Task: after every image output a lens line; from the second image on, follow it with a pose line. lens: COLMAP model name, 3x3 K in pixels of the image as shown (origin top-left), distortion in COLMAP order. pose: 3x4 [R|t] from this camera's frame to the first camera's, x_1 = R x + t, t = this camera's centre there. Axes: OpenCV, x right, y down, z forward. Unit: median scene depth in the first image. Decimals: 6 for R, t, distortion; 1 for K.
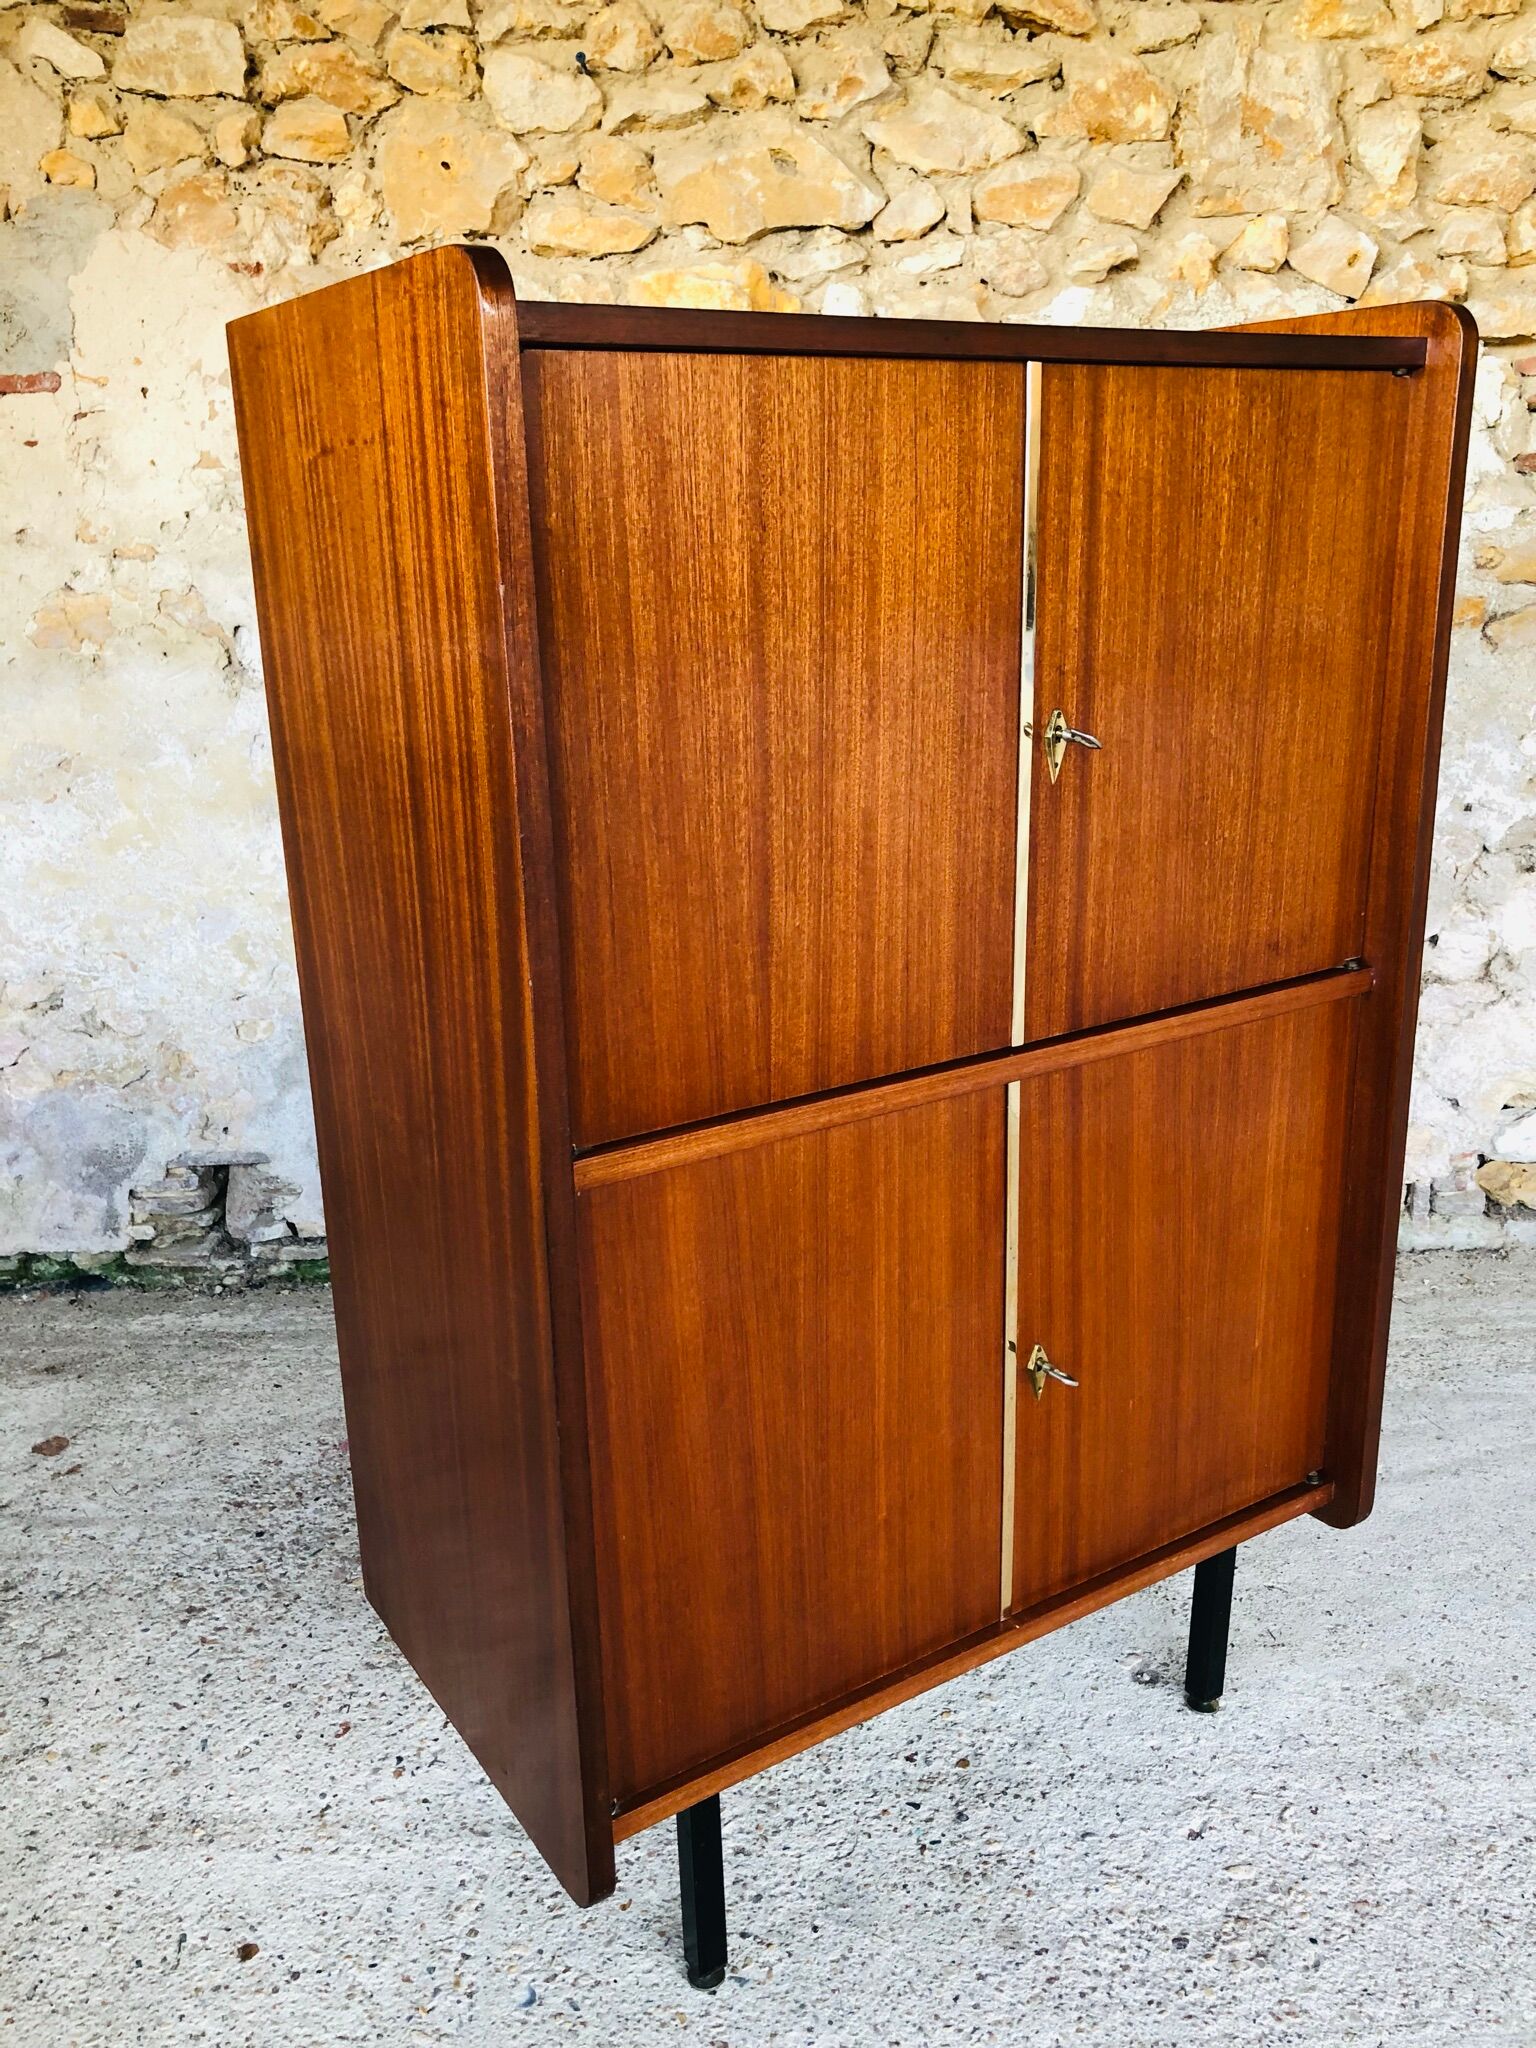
lens RADIAL K [[1710.1, 0, 760.7], [0, 1710.1, 1011.4], [0, 0, 1]] dist [-0.000344, 0.018265]
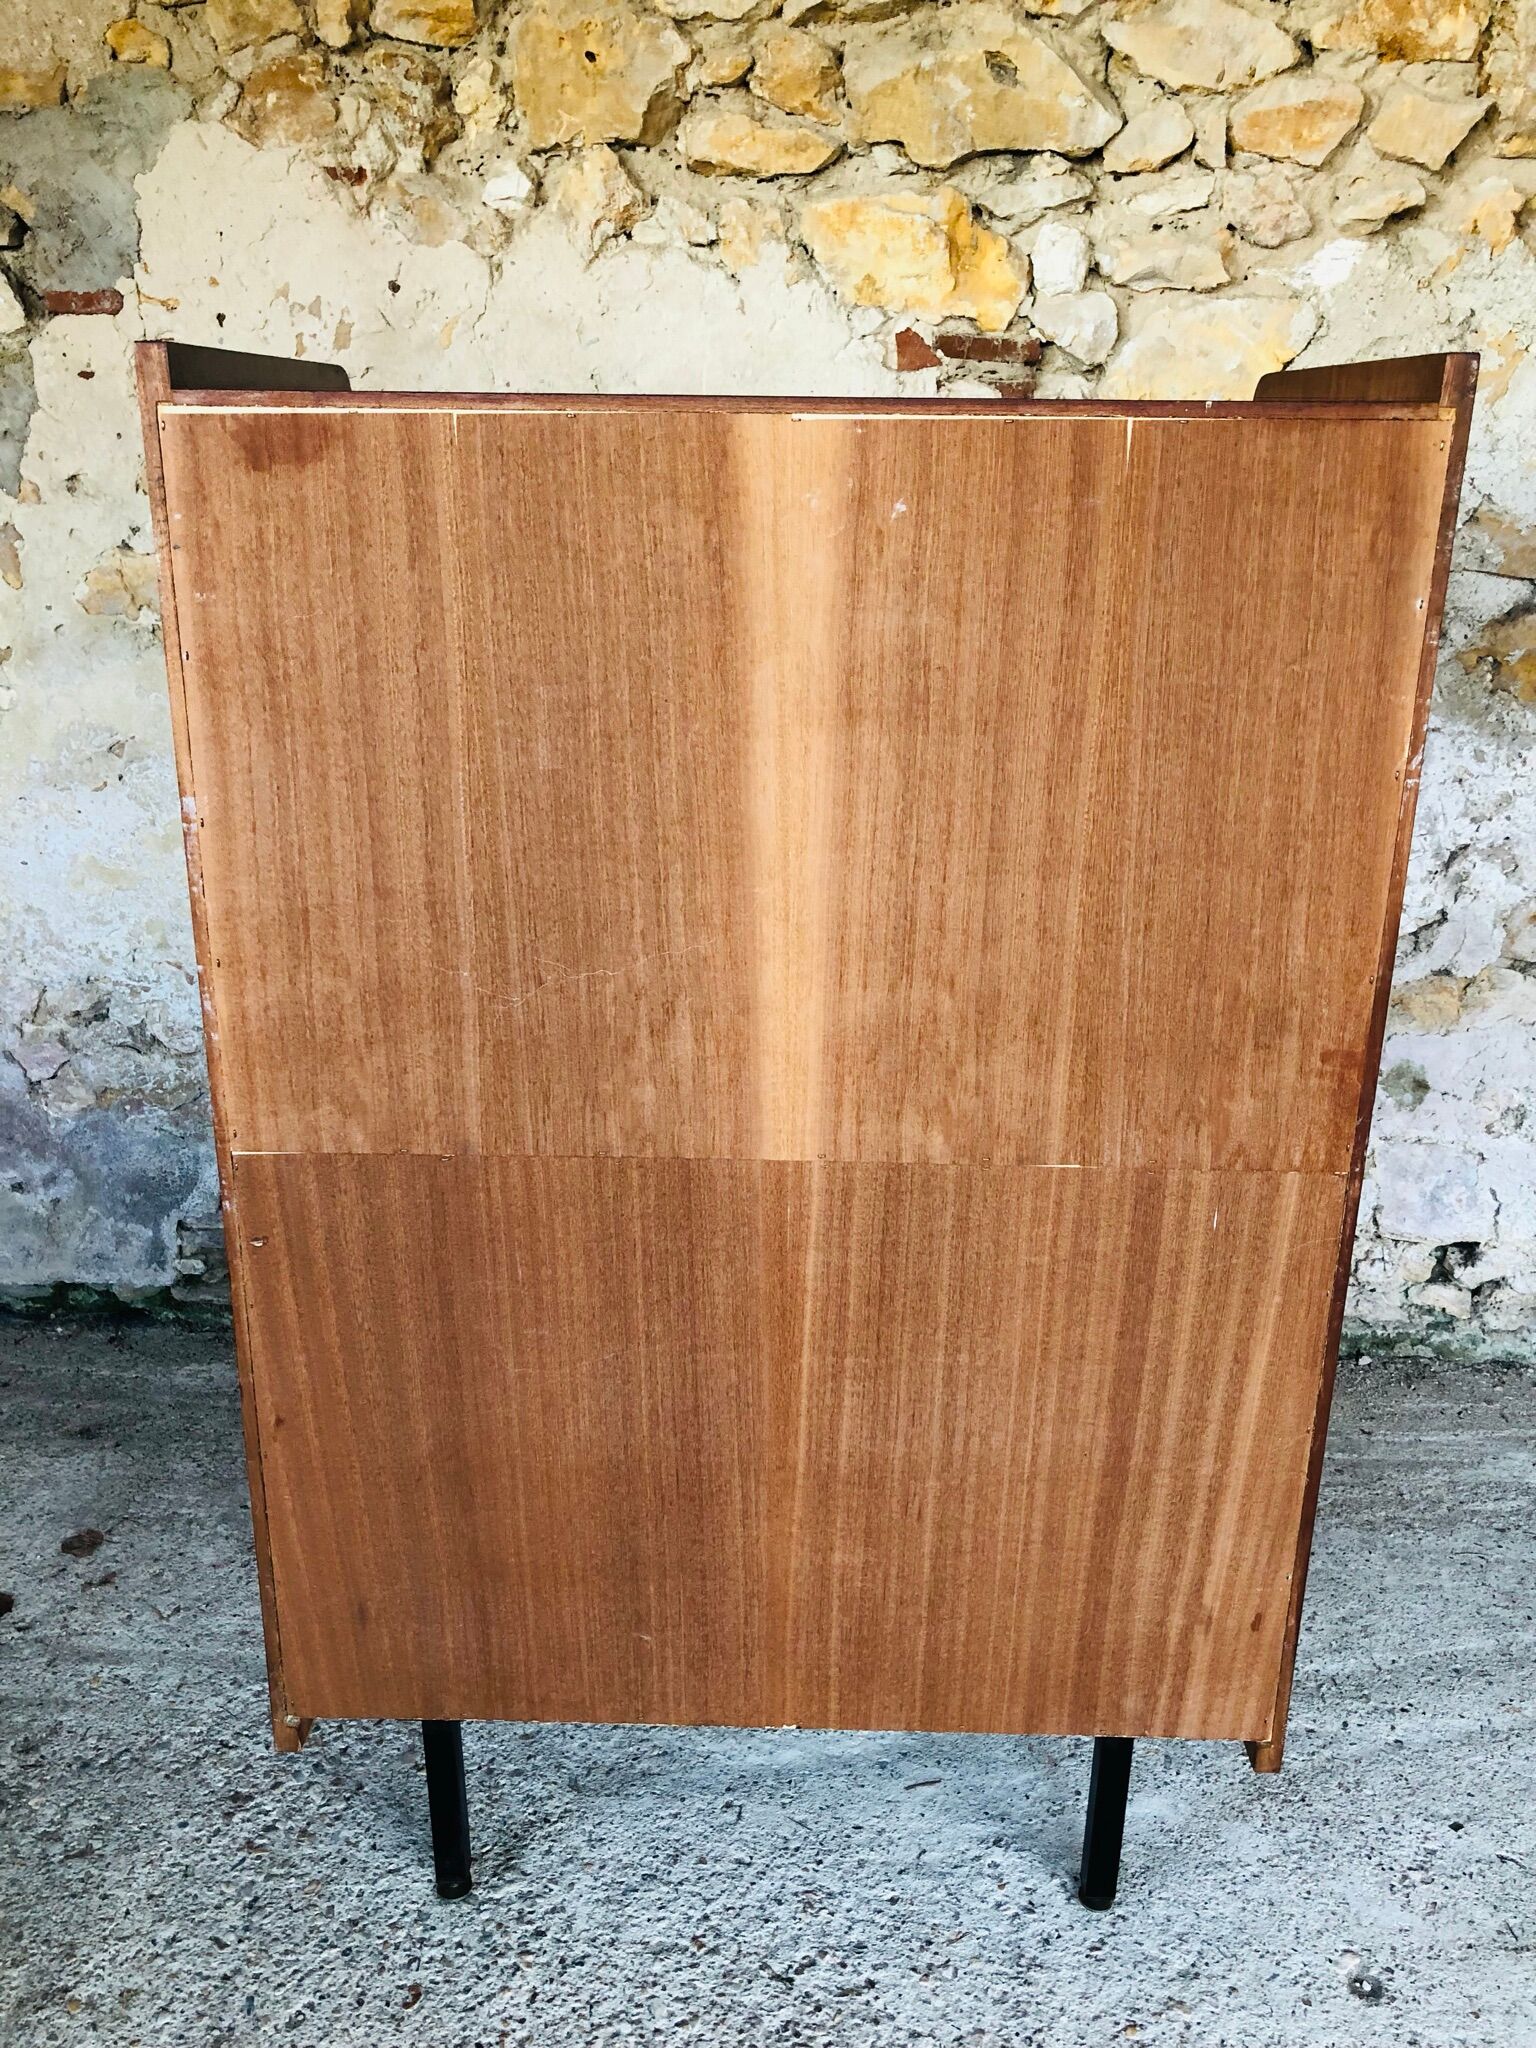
lens RADIAL K [[1710.1, 0, 762.1], [0, 1710.1, 1012.8], [0, 0, 1]] dist [-0.000344, 0.018265]
pose [[0.998316, 0.053751, -0.021824, -0.058970], [-0.051974, 0.995820, 0.075113, -0.101862], [0.025770, -0.073852, 0.996936, 0.145729]]
